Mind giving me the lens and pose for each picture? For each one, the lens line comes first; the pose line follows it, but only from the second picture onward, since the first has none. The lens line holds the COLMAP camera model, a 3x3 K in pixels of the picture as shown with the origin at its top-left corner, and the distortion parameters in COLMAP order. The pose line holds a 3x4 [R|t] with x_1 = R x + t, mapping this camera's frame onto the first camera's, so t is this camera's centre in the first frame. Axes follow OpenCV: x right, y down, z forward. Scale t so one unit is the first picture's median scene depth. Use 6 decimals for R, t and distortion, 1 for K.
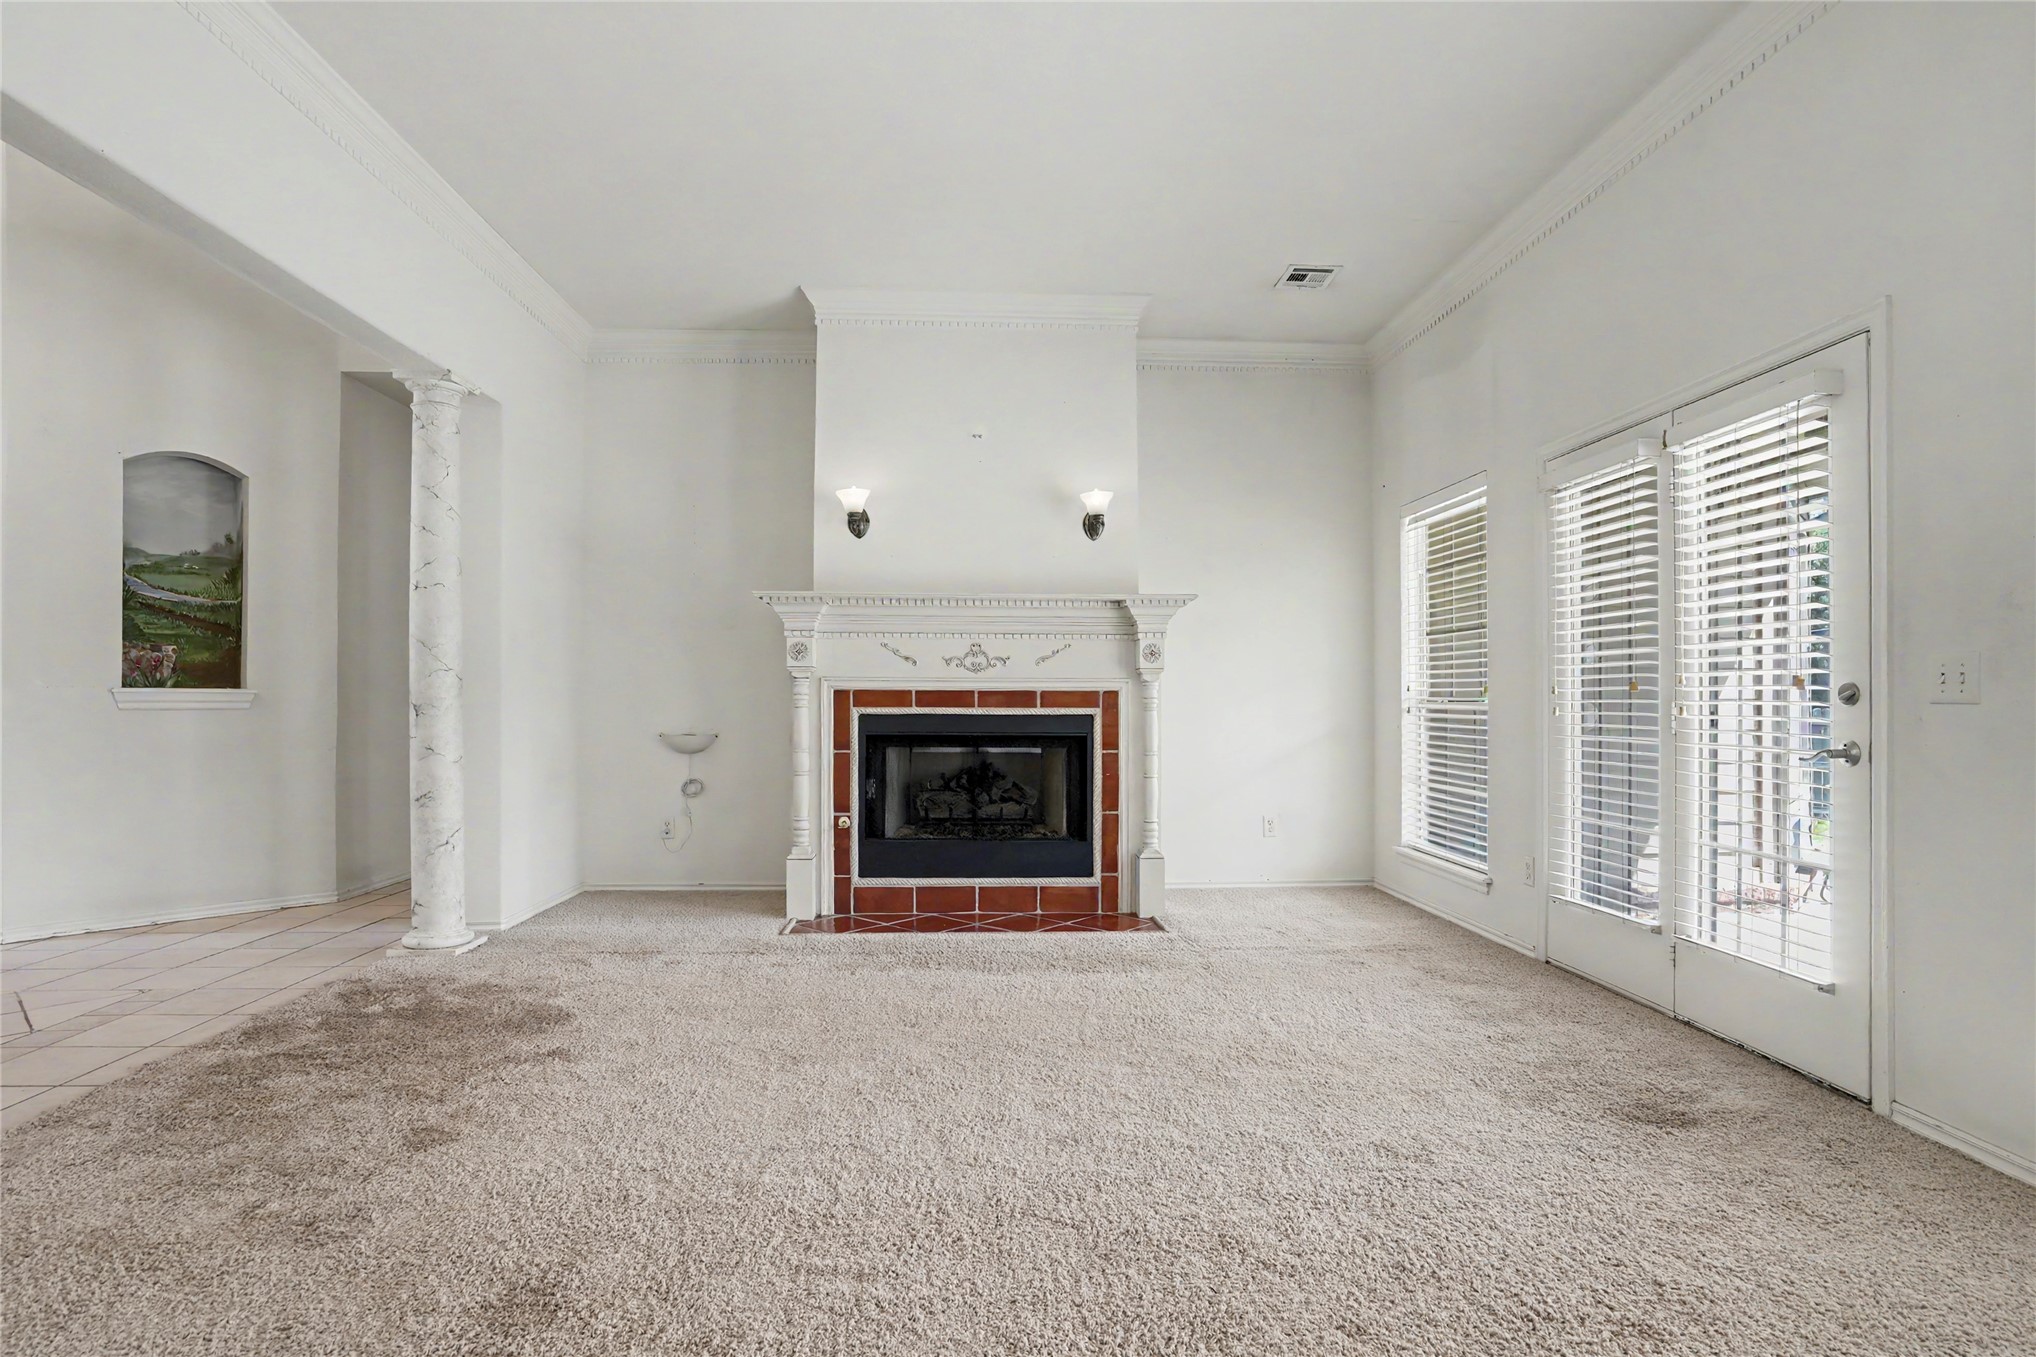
lens RADIAL K [[1035.3, 0, 1019.5], [0, 1035.3, 690.5], [0, 0, 1]] dist [-0.029462, 0.000023]
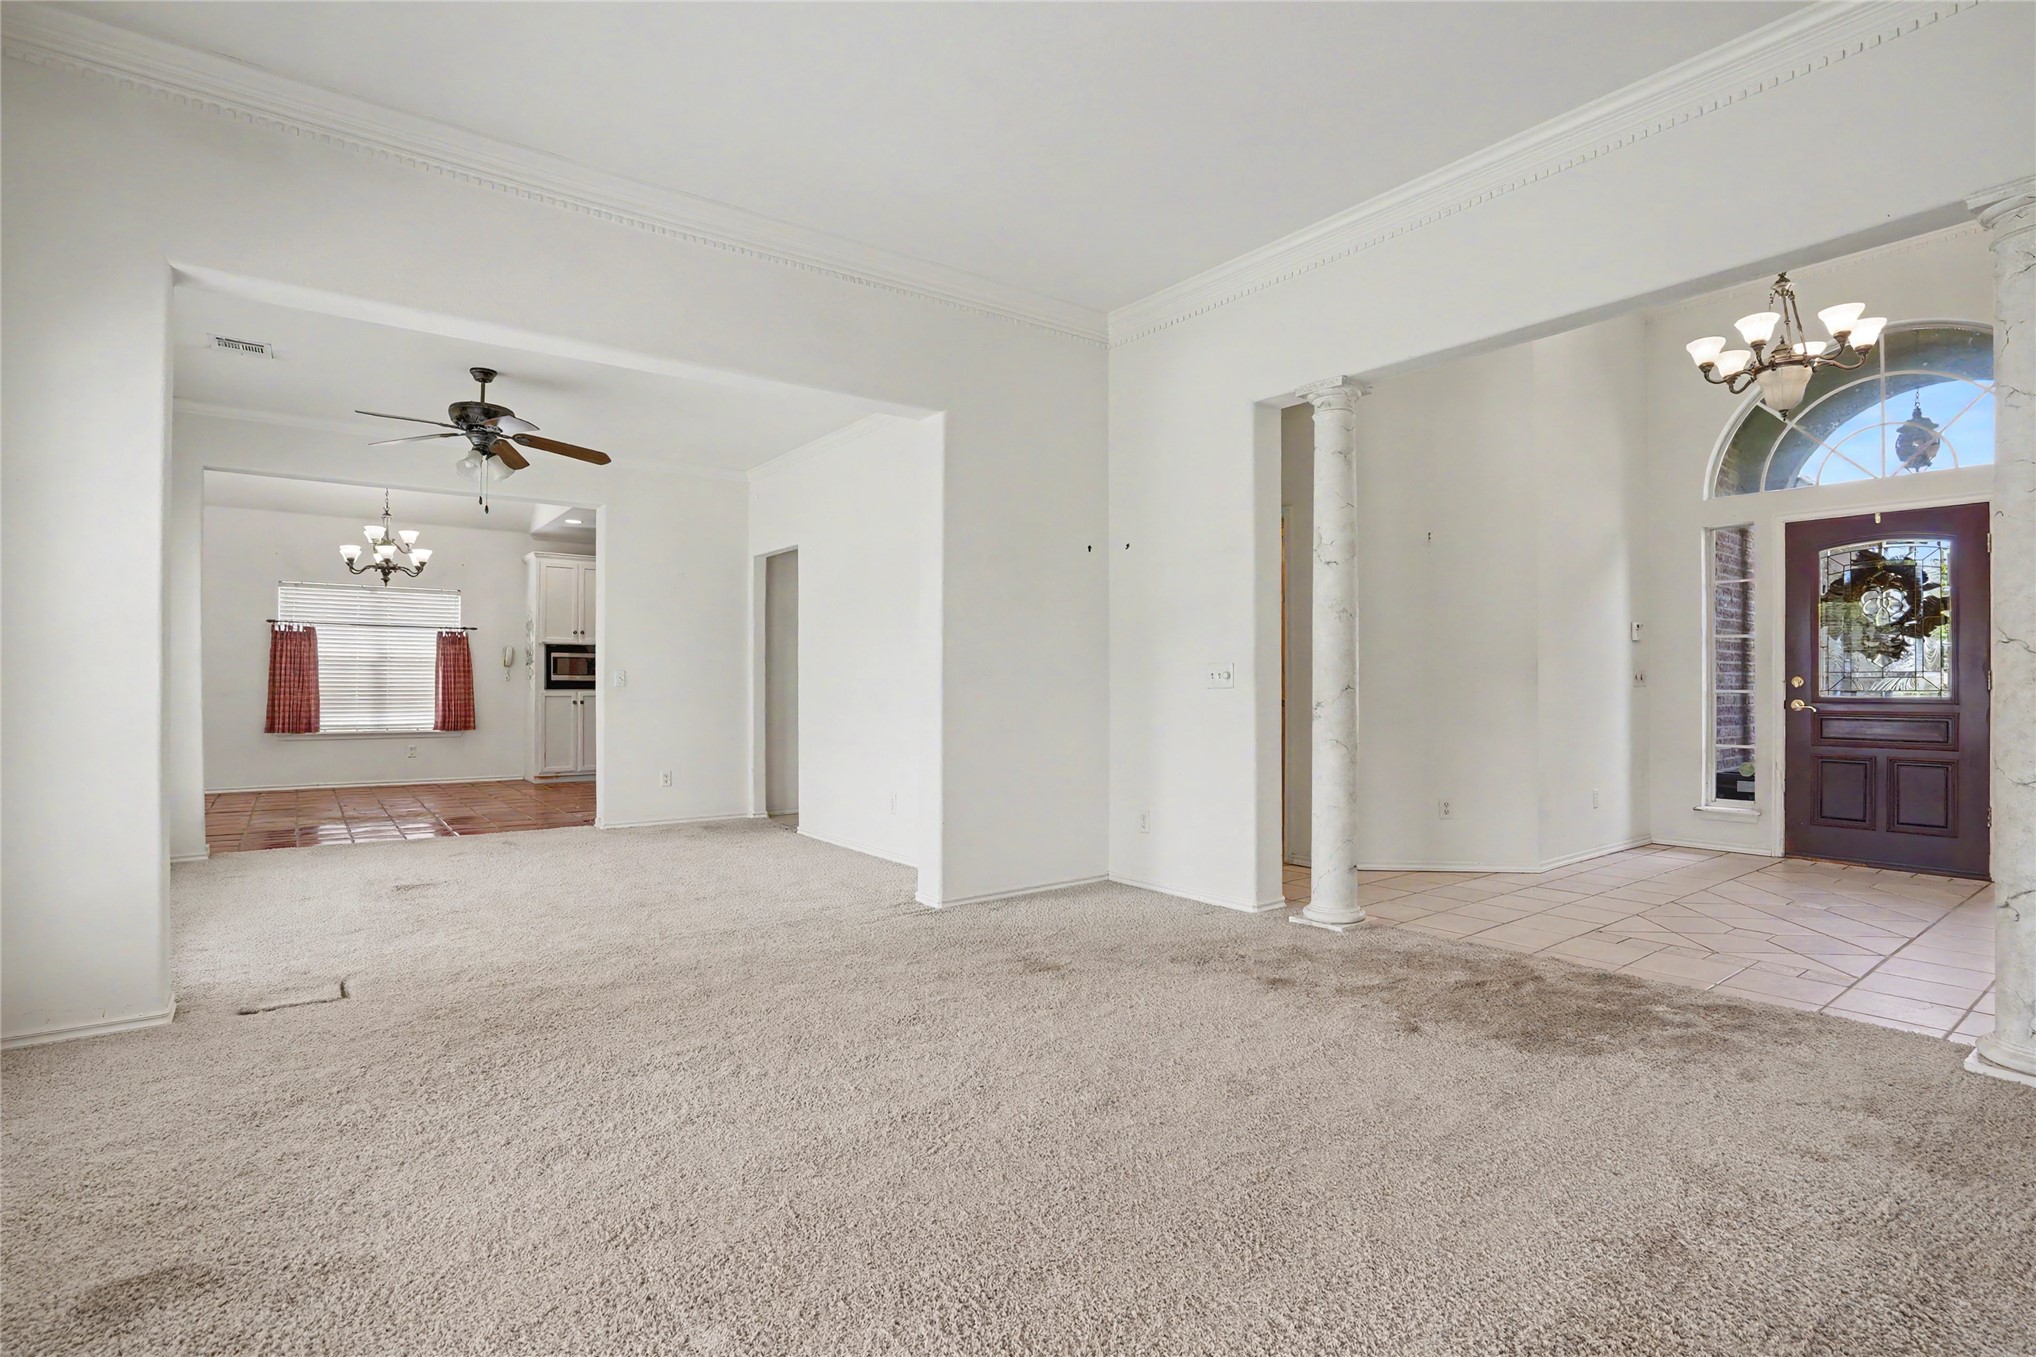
lens RADIAL K [[973.9, 0, 1013.7], [0, 973.9, 681.0], [0, 0, 1]] dist [-0.045540, 0.001049]
pose [[-0.830161, -0.000980, -0.557523, 0.424272], [0.004130, 0.999960, -0.007907, 0.007811], [0.557509, -0.008867, -0.830124, 1.582649]]
